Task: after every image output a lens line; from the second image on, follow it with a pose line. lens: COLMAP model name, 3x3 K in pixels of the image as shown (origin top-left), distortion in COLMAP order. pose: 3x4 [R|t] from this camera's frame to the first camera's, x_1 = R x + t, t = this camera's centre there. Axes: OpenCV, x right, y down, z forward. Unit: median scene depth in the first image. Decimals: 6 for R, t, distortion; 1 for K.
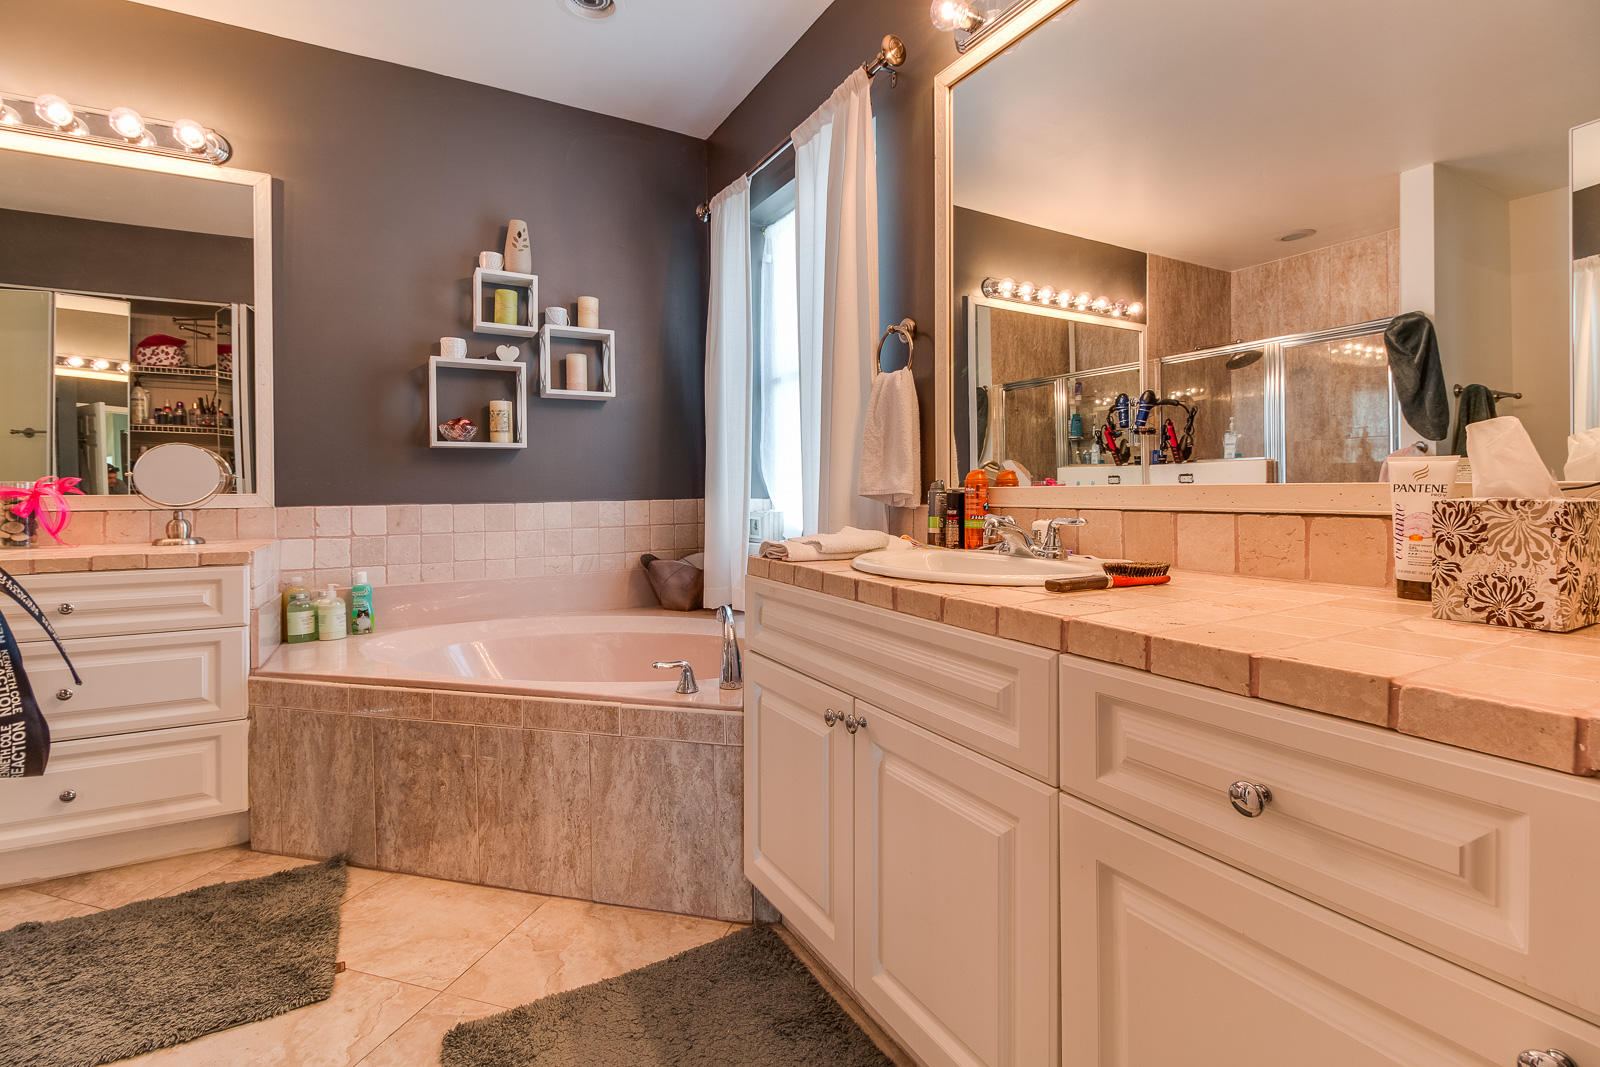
lens RADIAL K [[736.1, 0, 814.8], [0, 736.1, 491.4], [0, 0, 1]] dist [0.011104, -0.008322]
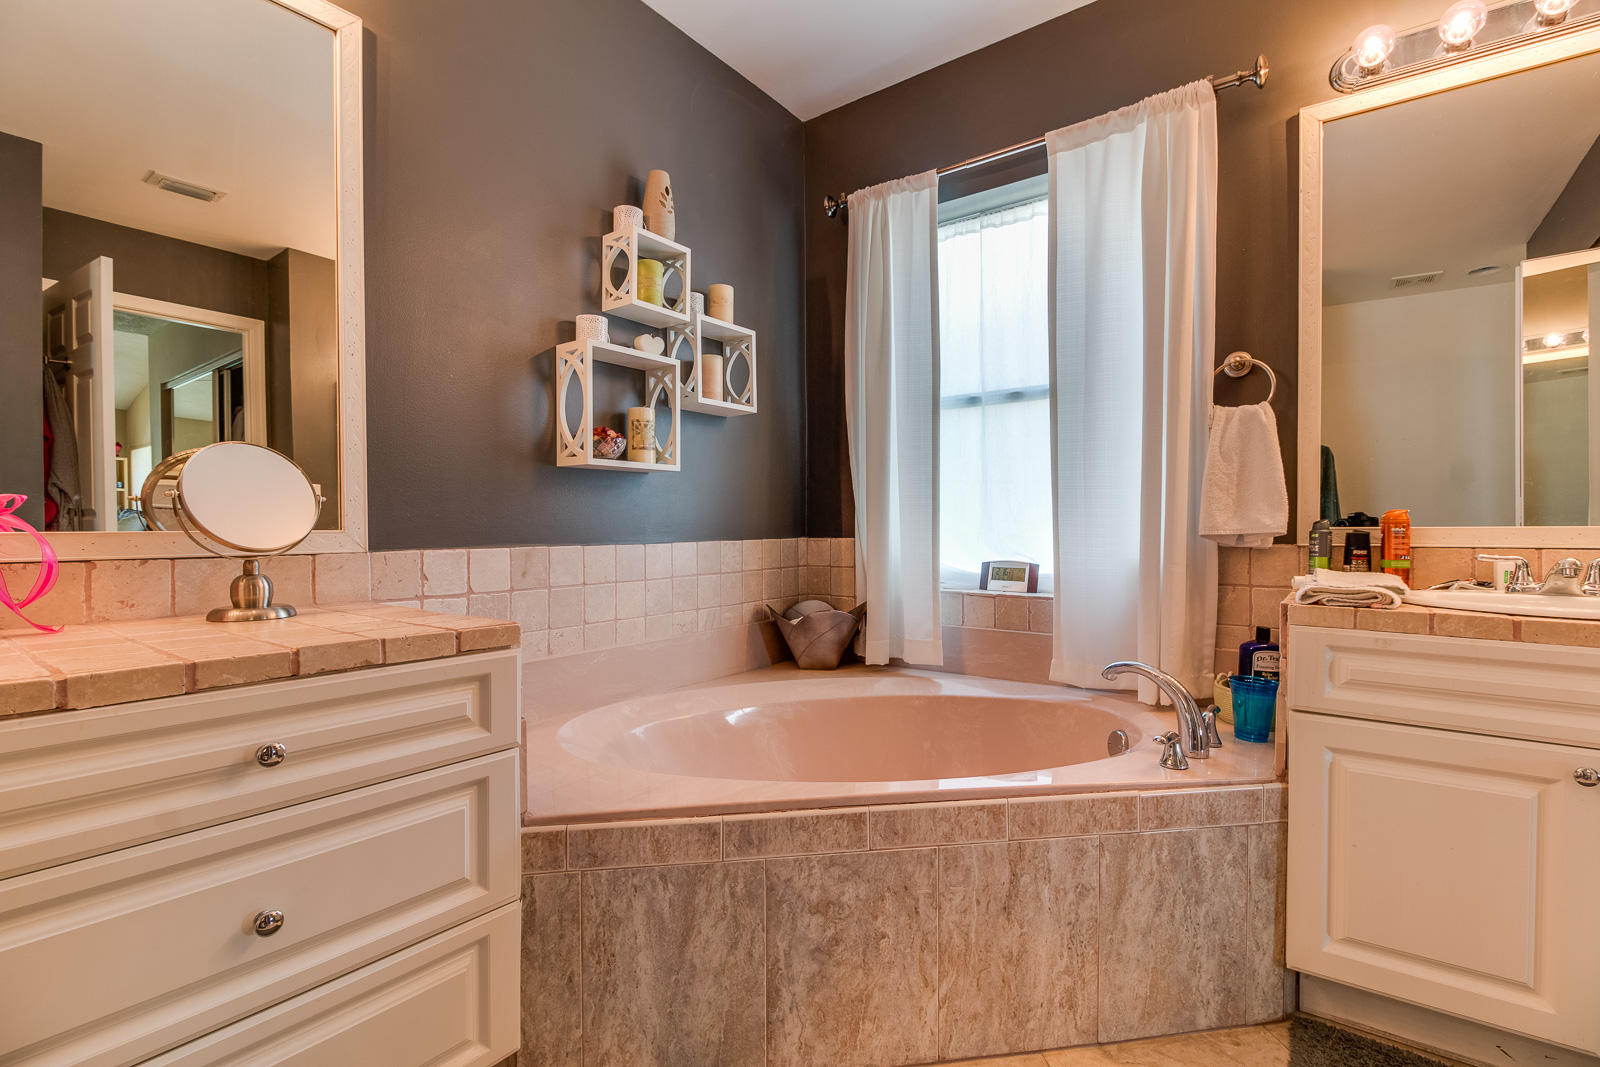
lens RADIAL K [[736.1, 0, 834.8], [0, 736.1, 529.4], [0, 0, 1]] dist [0.011104, -0.008322]
pose [[0.918192, 0.004274, 0.396113, -0.669654], [-0.004898, 0.999988, 0.000562, 0.000031], [-0.396106, -0.002456, 0.918202, 0.289787]]
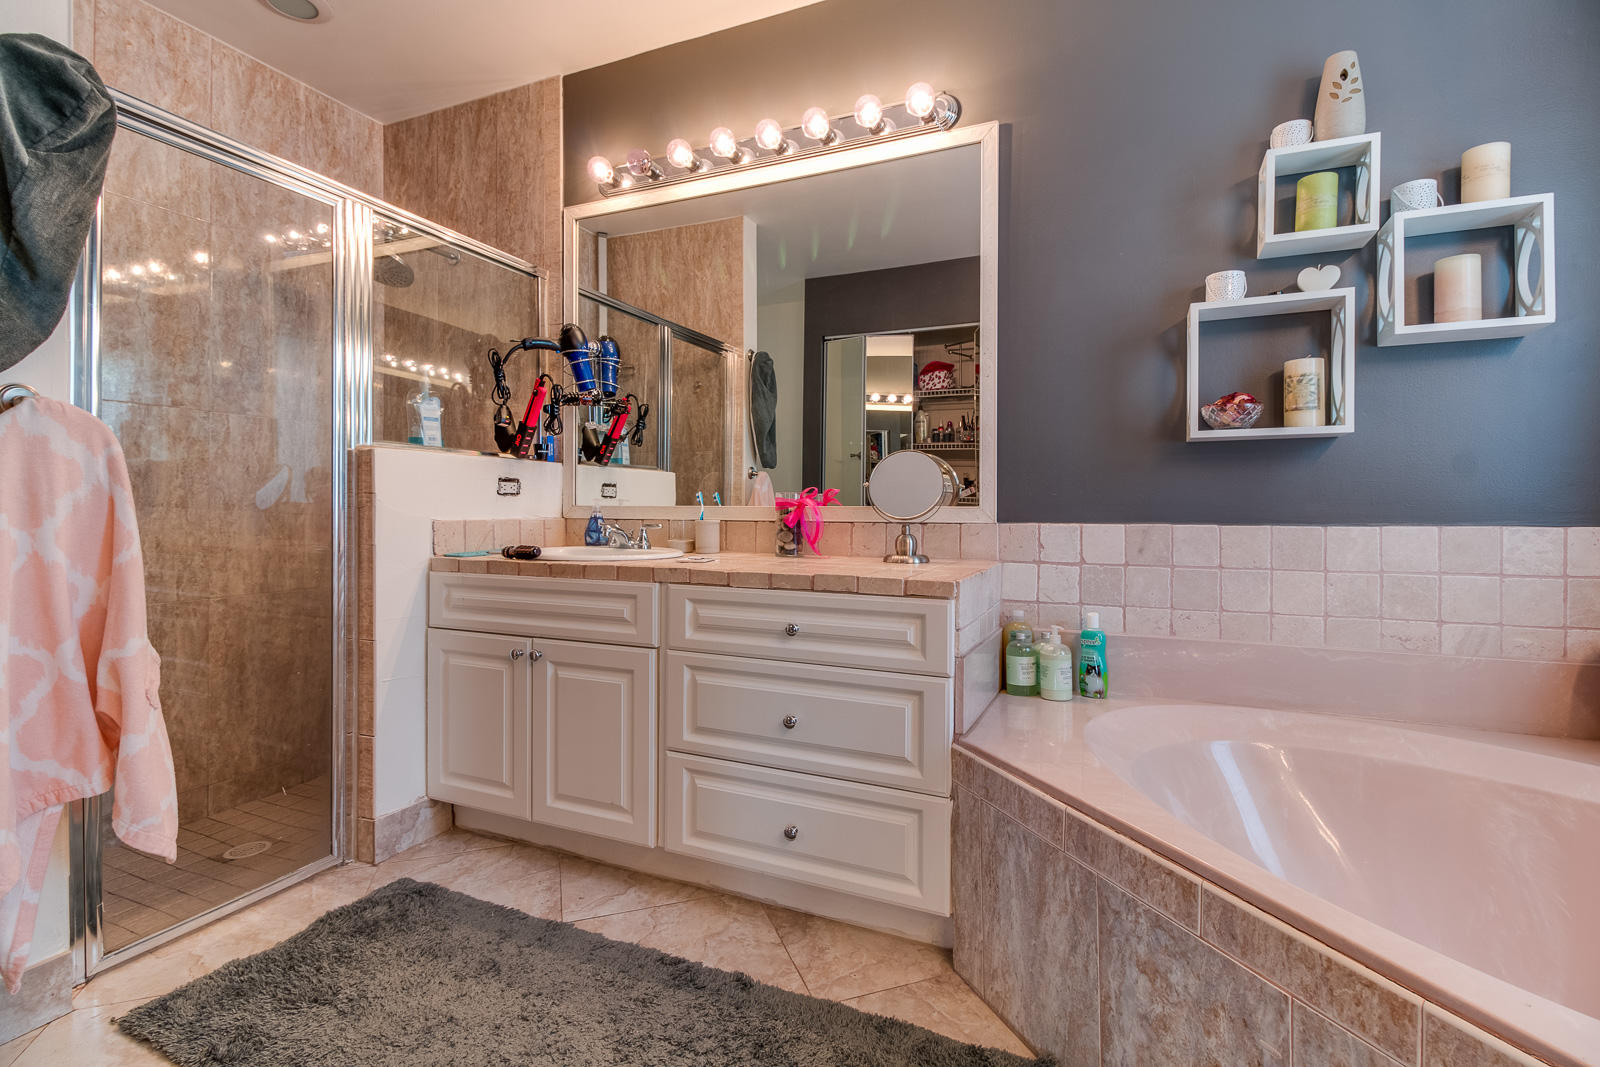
lens RADIAL K [[736.1, 0, 788.3], [0, 736.1, 510.7], [0, 0, 1]] dist [0.011104, -0.008322]
pose [[0.575155, 0.014738, -0.817911, -0.206945], [-0.007184, 0.999890, 0.012966, -0.001683], [0.818013, -0.001582, 0.575198, 0.362618]]
